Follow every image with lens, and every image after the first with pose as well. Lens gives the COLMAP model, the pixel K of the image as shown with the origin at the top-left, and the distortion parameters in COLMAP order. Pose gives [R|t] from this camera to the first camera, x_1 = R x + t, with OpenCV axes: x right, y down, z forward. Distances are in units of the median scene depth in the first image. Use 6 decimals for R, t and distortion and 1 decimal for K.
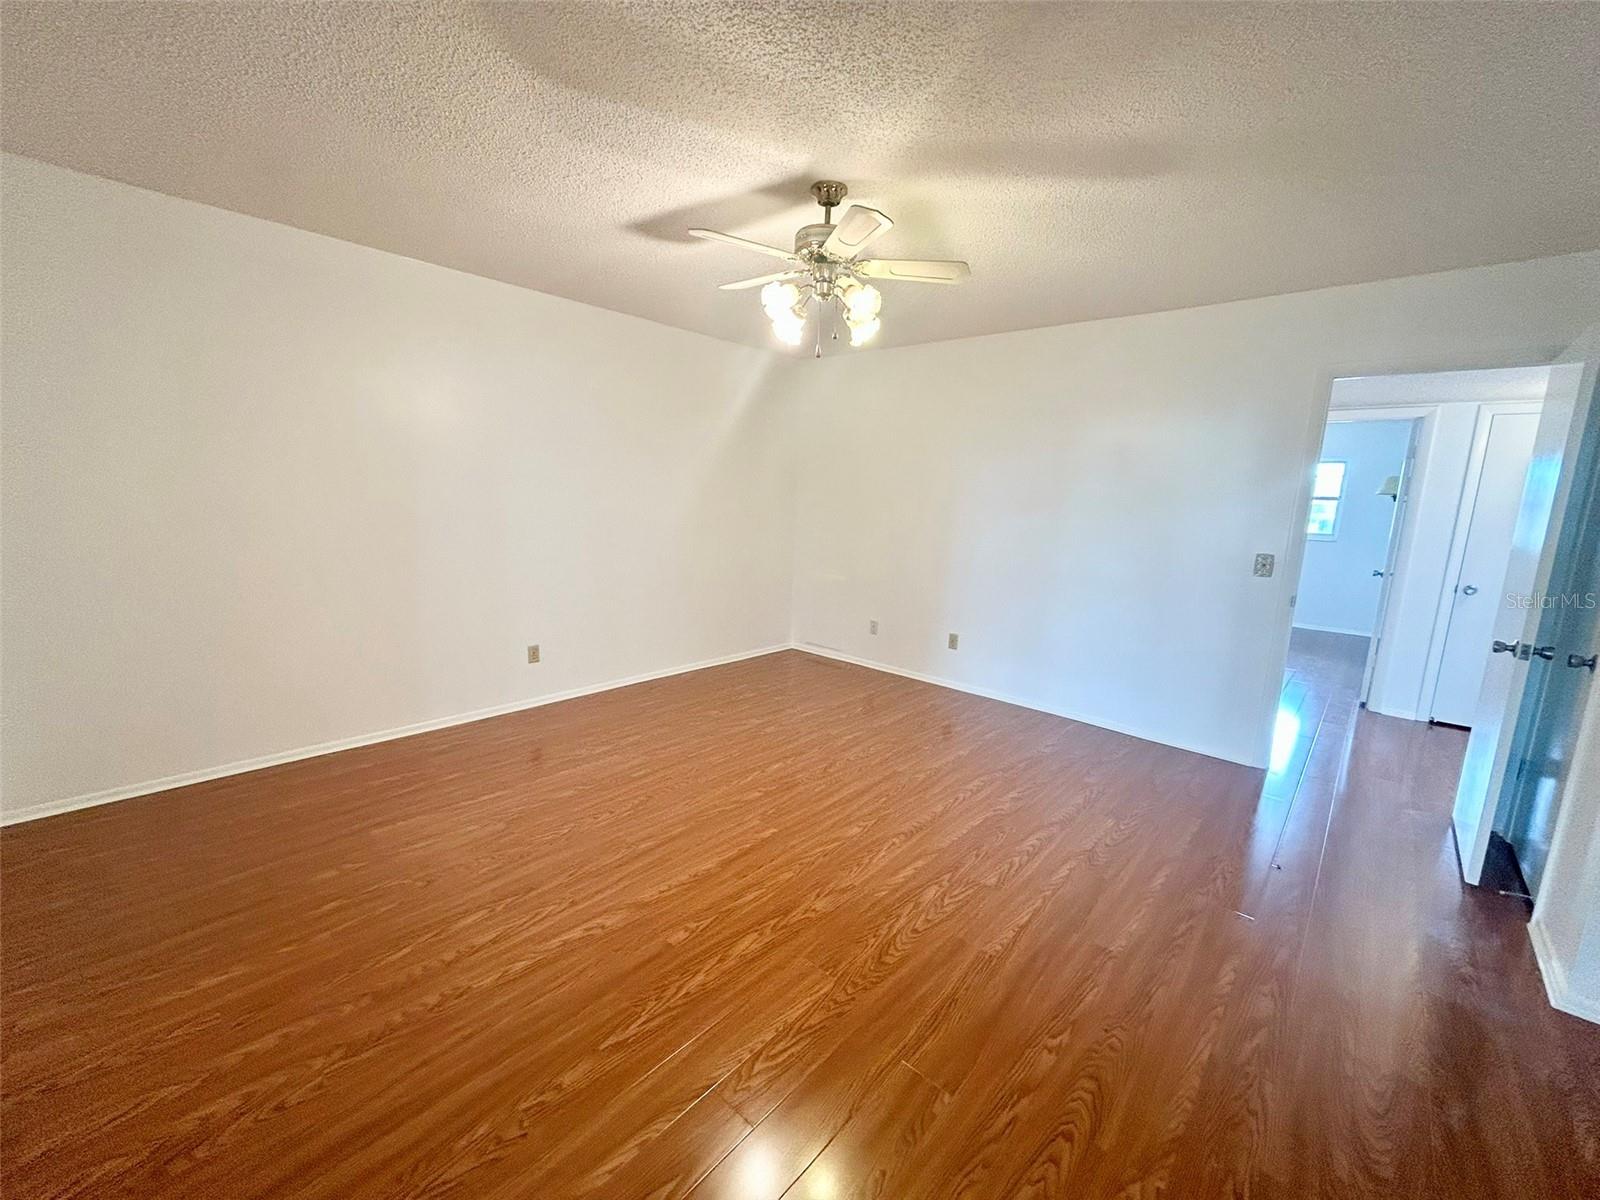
lens RADIAL K [[647.1, 0, 798.6], [0, 647.1, 598.3], [0, 0, 1]] dist [0.001095, 0.000421]
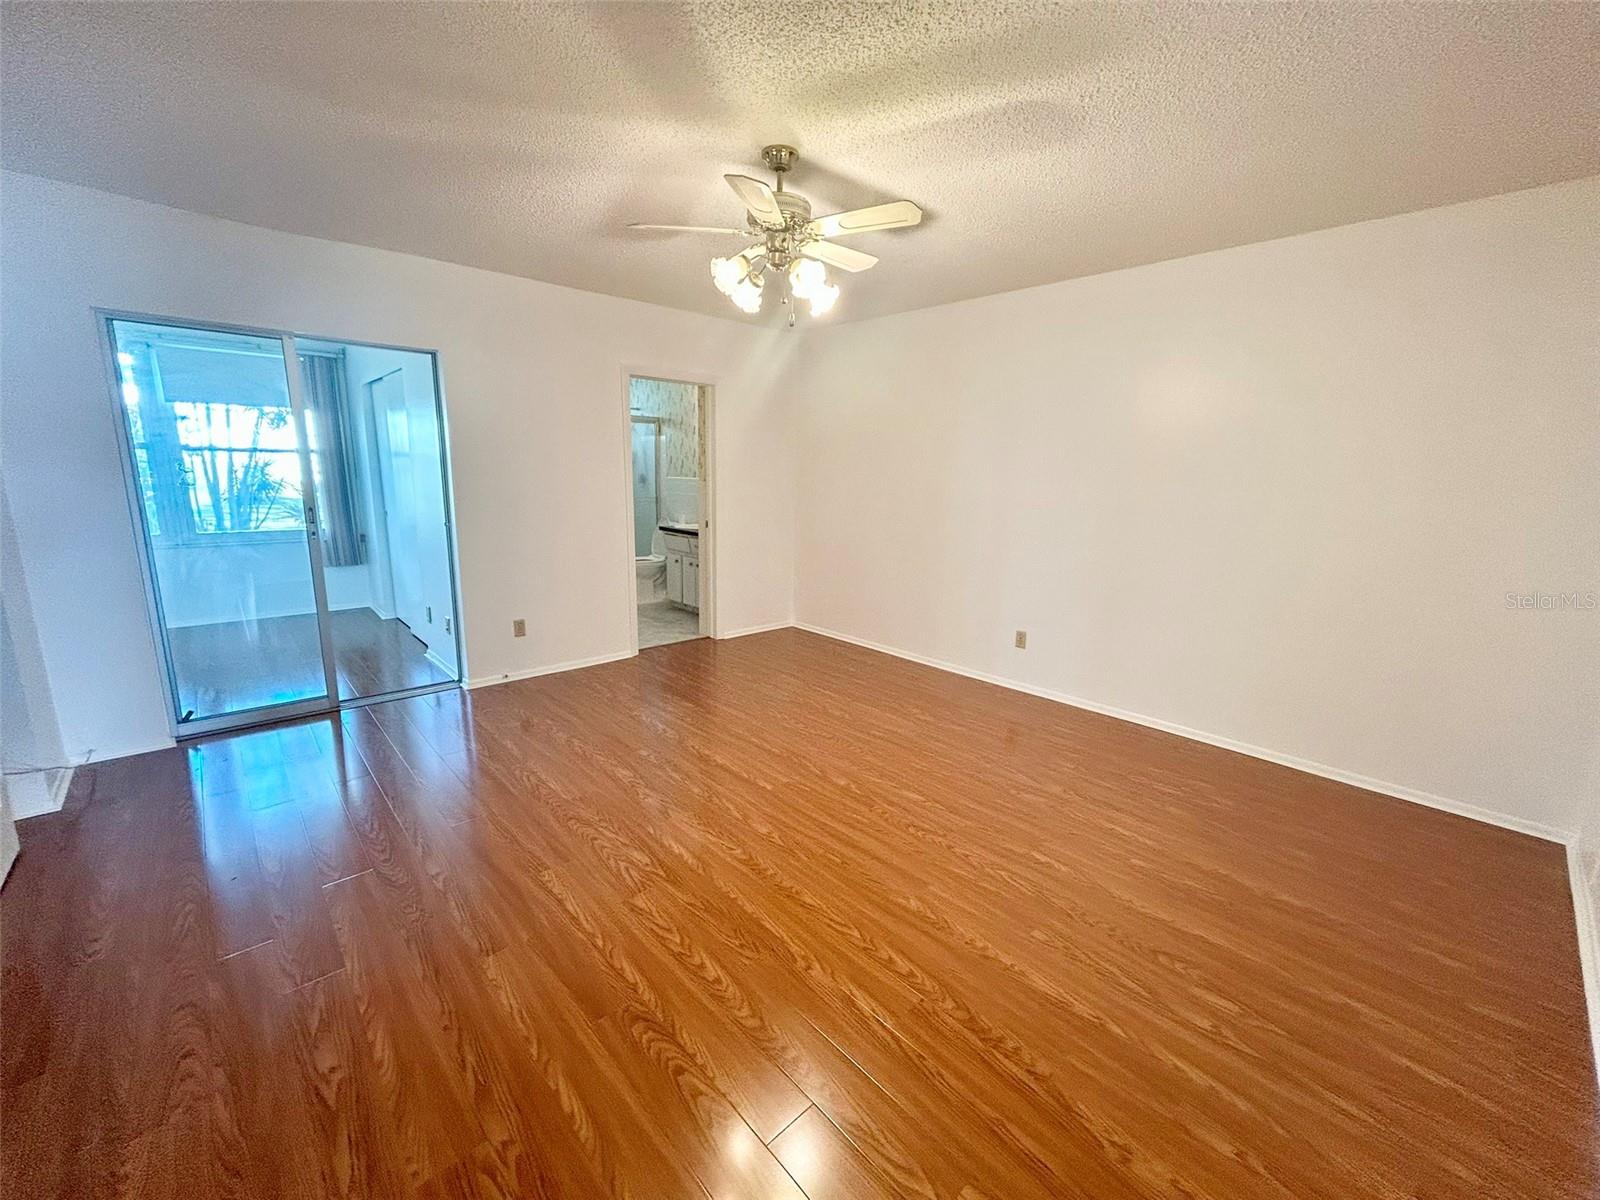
lens RADIAL K [[647.1, 0, 796.8], [0, 647.1, 599.6], [0, 0, 1]] dist [0.001095, 0.000421]
pose [[-0.093220, 0.157451, -0.983117, 0.949520], [-0.188247, 0.966820, 0.172691, -0.131310], [0.977688, 0.201167, -0.060487, 1.042355]]
